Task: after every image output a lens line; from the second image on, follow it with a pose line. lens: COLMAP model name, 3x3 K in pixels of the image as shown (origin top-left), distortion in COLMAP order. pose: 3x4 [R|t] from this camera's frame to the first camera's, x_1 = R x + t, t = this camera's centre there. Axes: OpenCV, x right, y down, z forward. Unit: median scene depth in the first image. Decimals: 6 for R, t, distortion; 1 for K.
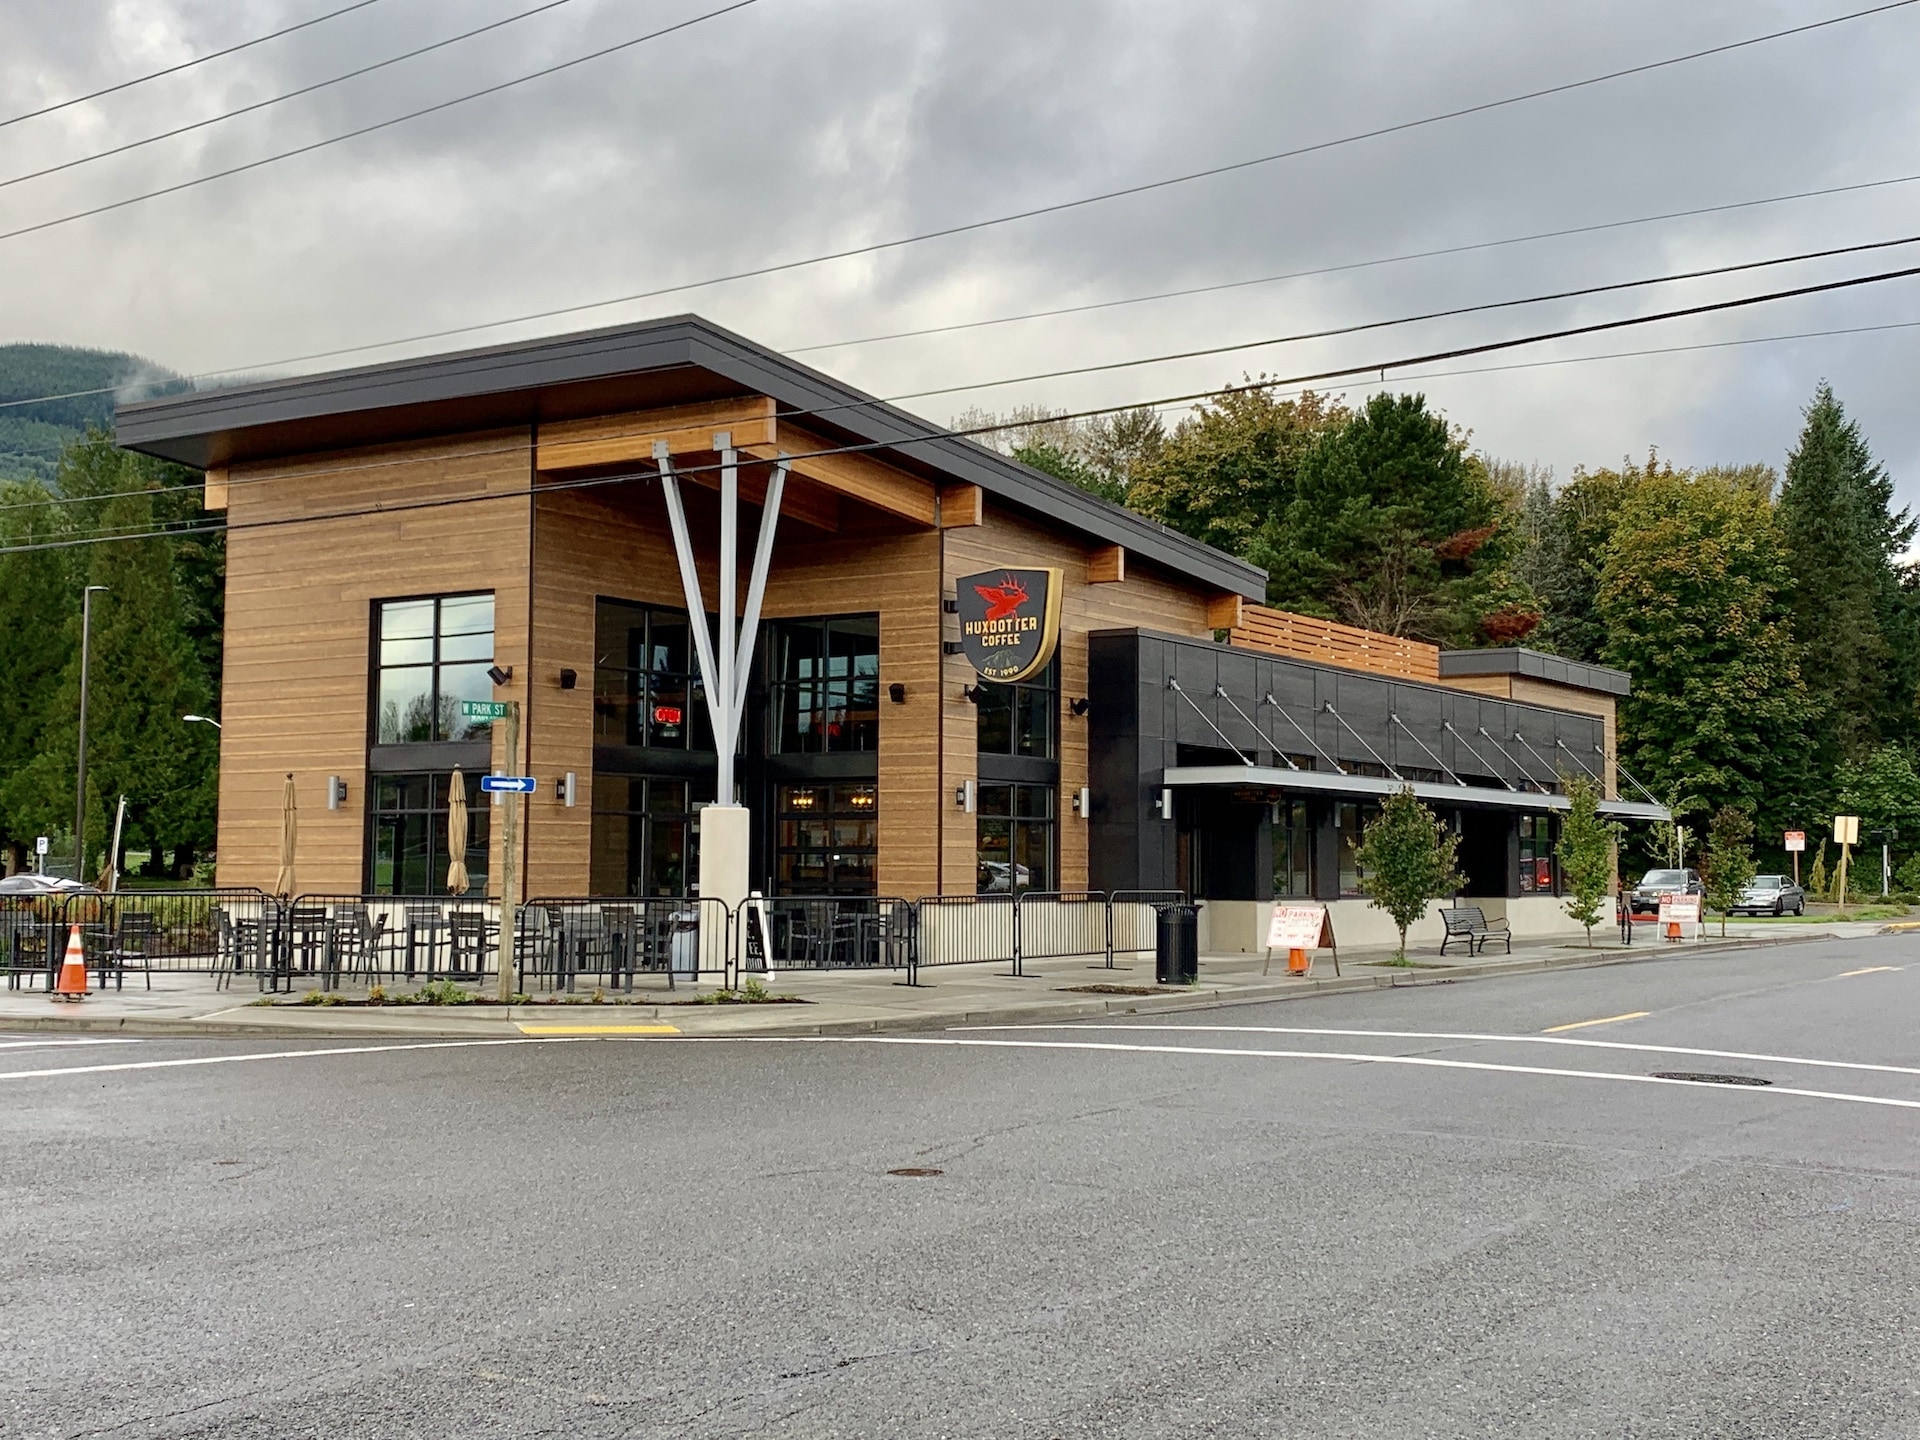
lens RADIAL K [[2283.5, 0, 977.0], [0, 2283.5, 725.7], [0, 0, 1]] dist [0.128219, 0.000000]
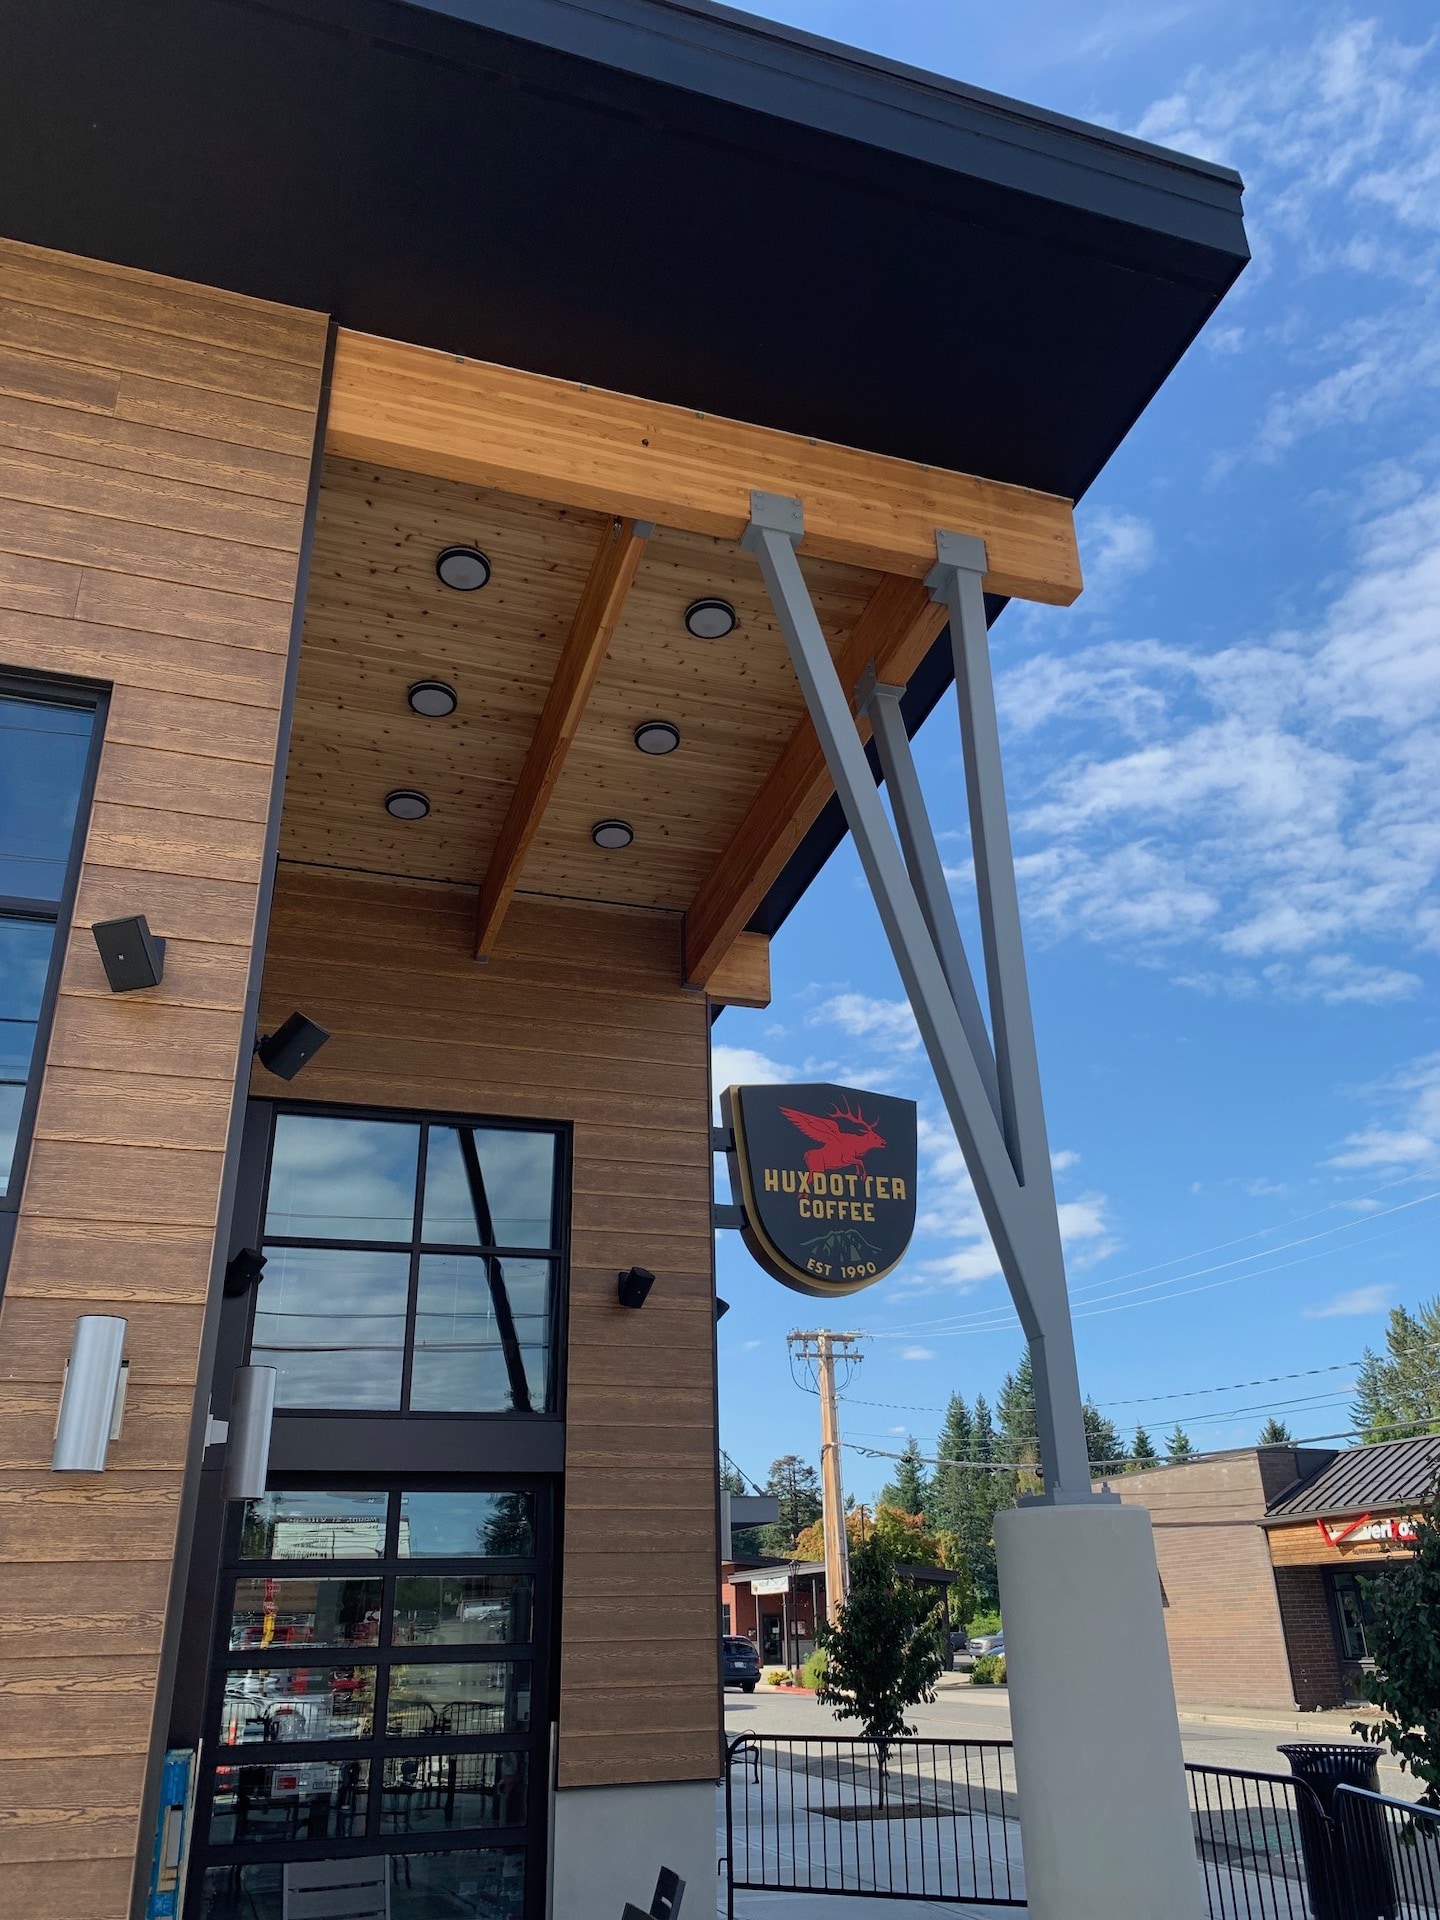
lens RADIAL K [[1455.8, 0, 723.2], [0, 1455.8, 960.3], [0, 0, 1]] dist [0.021199, -0.024723]
pose [[0.635053, 0.304589, 0.709882, -0.240264], [-0.024204, 0.926374, -0.375827, 0.033551], [-0.772089, 0.221488, 0.595669, 0.721598]]
